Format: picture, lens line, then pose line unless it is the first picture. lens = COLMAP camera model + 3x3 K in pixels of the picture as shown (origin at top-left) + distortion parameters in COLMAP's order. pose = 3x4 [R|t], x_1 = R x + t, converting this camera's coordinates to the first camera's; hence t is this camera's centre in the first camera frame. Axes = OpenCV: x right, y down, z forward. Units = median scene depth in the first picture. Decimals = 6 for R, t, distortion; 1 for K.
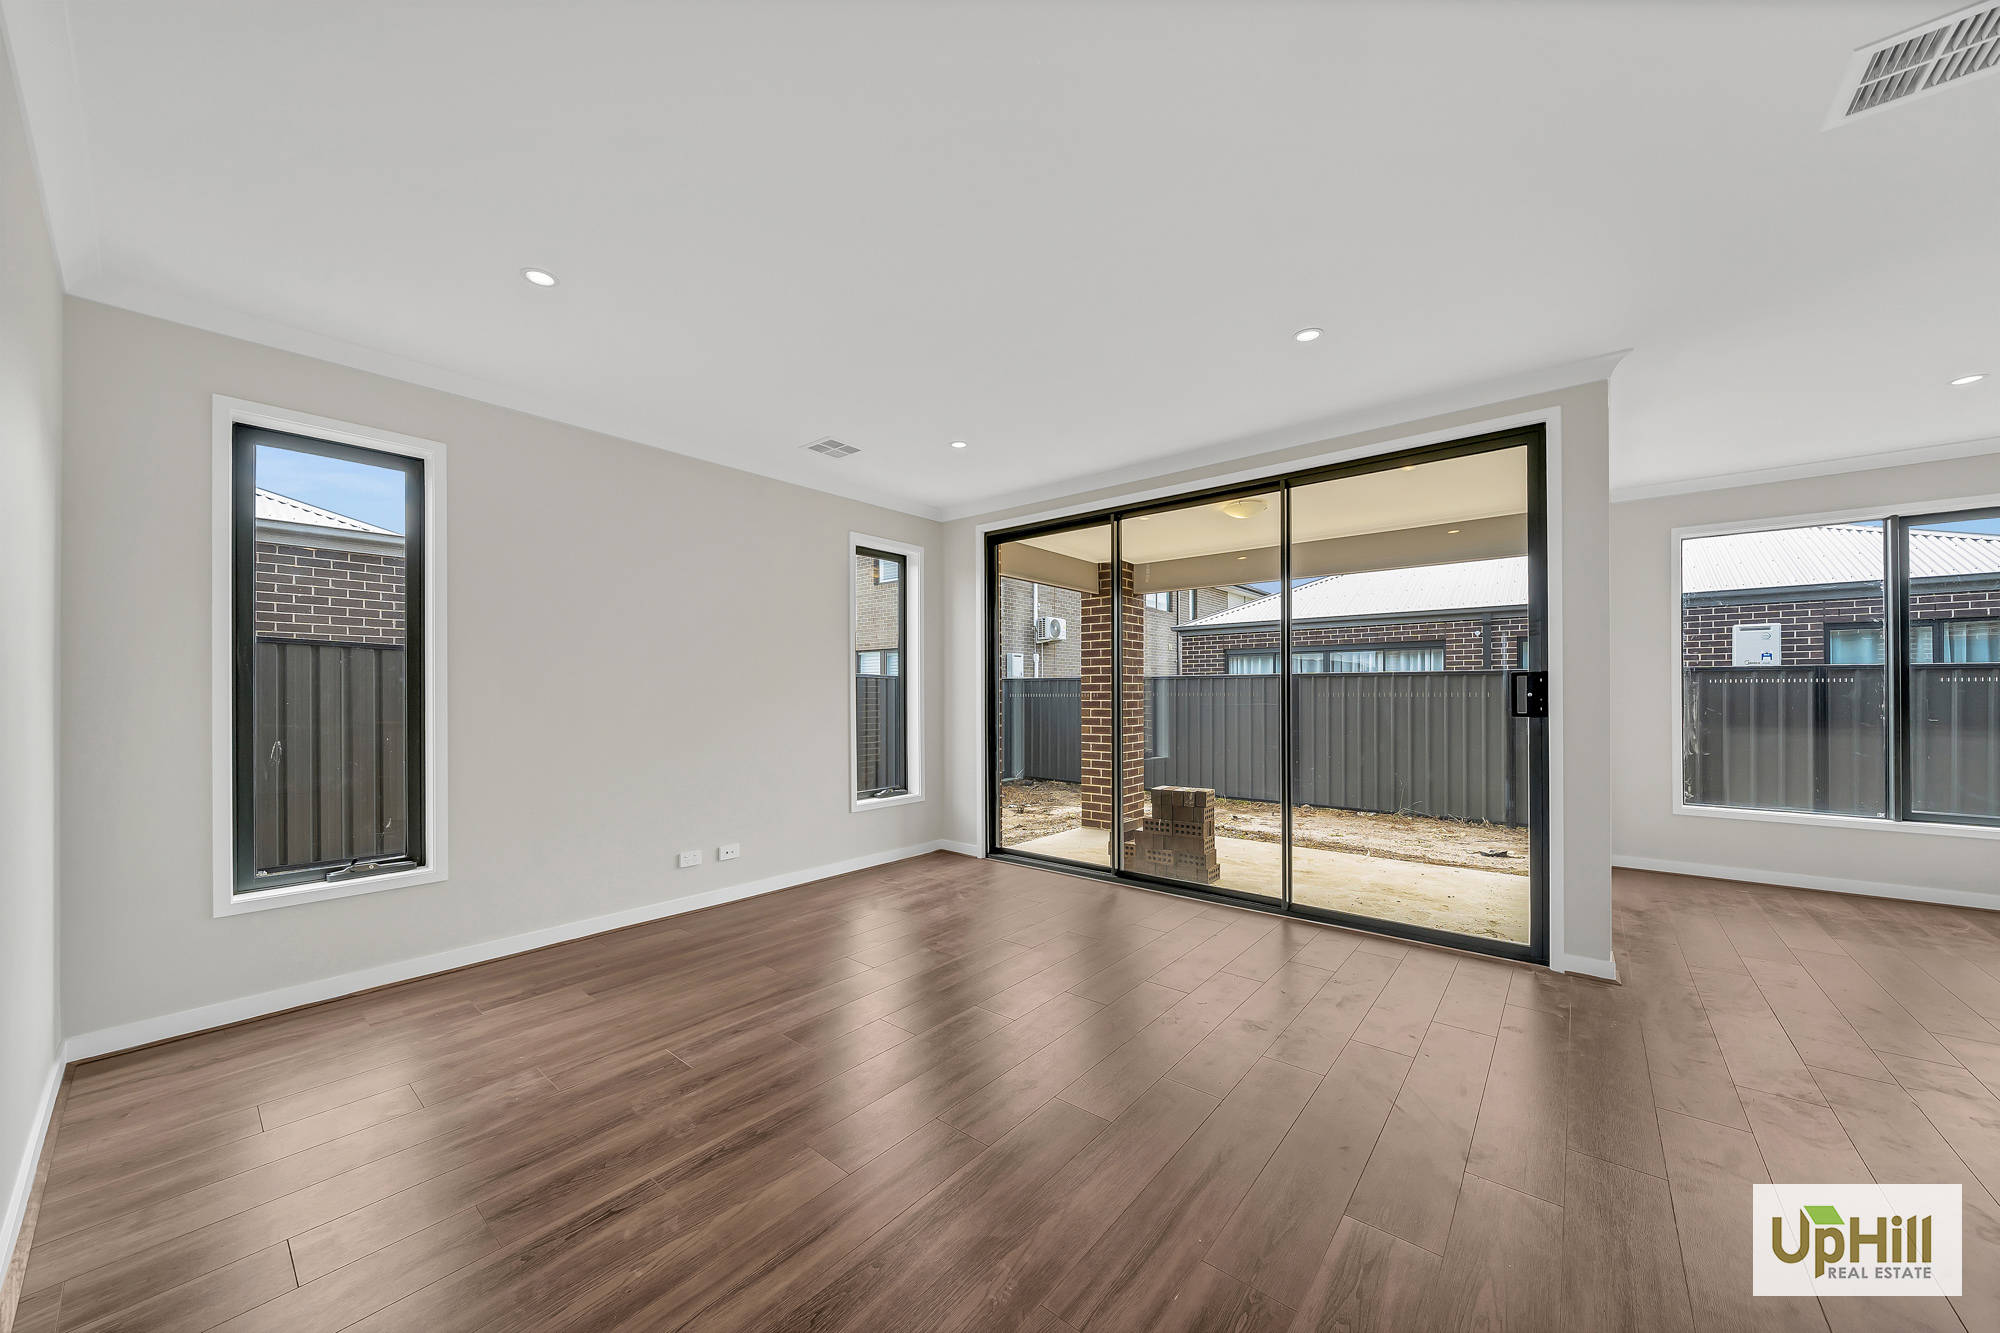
lens RADIAL K [[706.6, 0, 1007.0], [0, 706.6, 687.7], [0, 0, 1]] dist [0.000229, -0.000244]
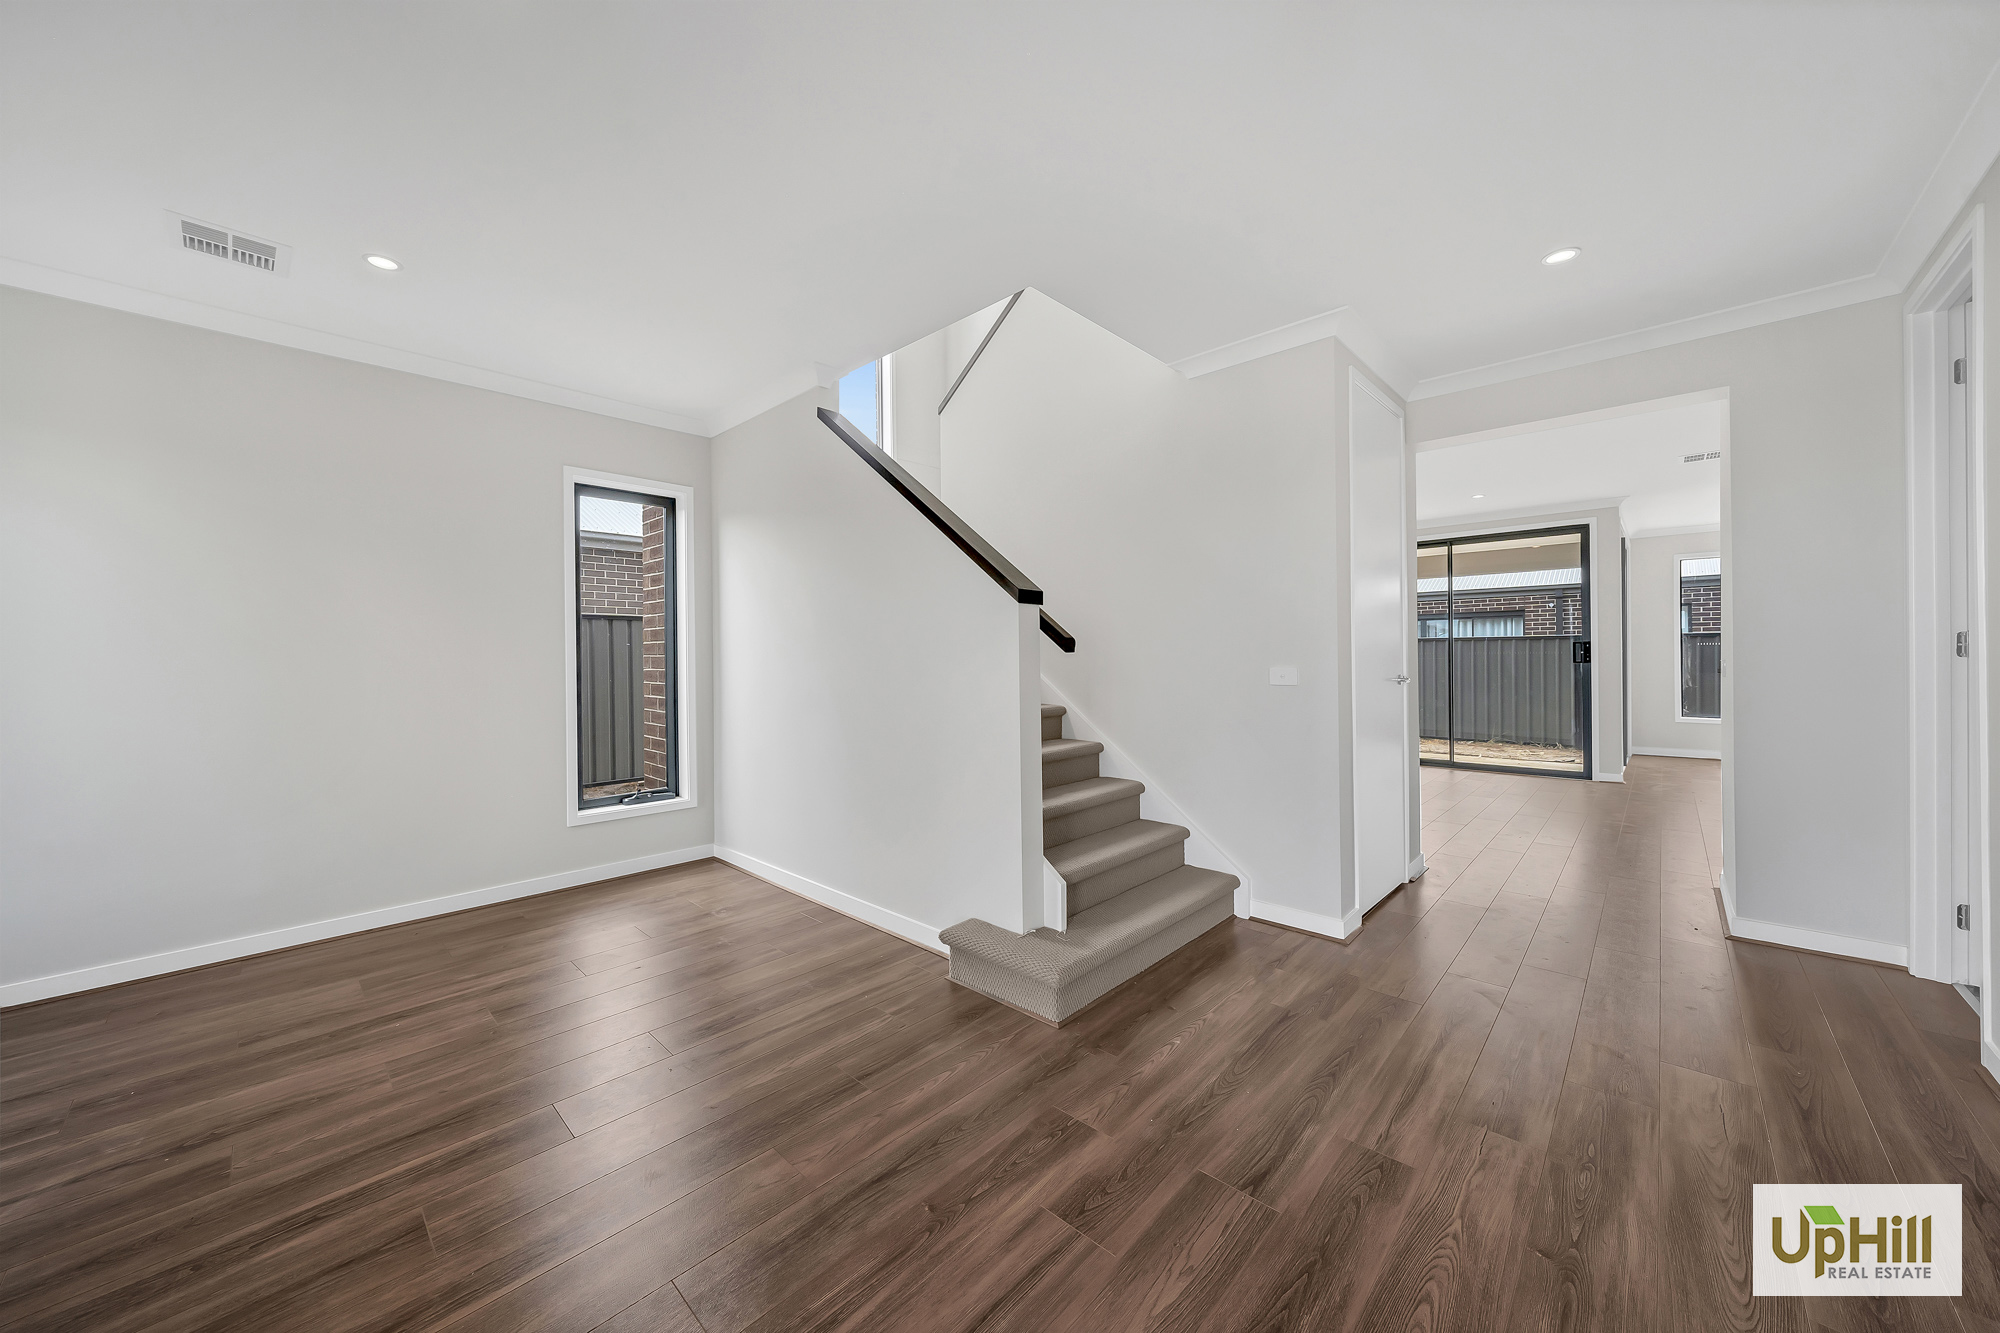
lens RADIAL K [[717.4, 0, 991.7], [0, 717.4, 657.9], [0, 0, 1]] dist [-0.003521, -0.000176]
pose [[0.997312, -0.008084, -0.072824, -0.237134], [0.008633, 0.999937, 0.007221, -0.000777], [0.072761, -0.007830, 0.997319, -0.346083]]
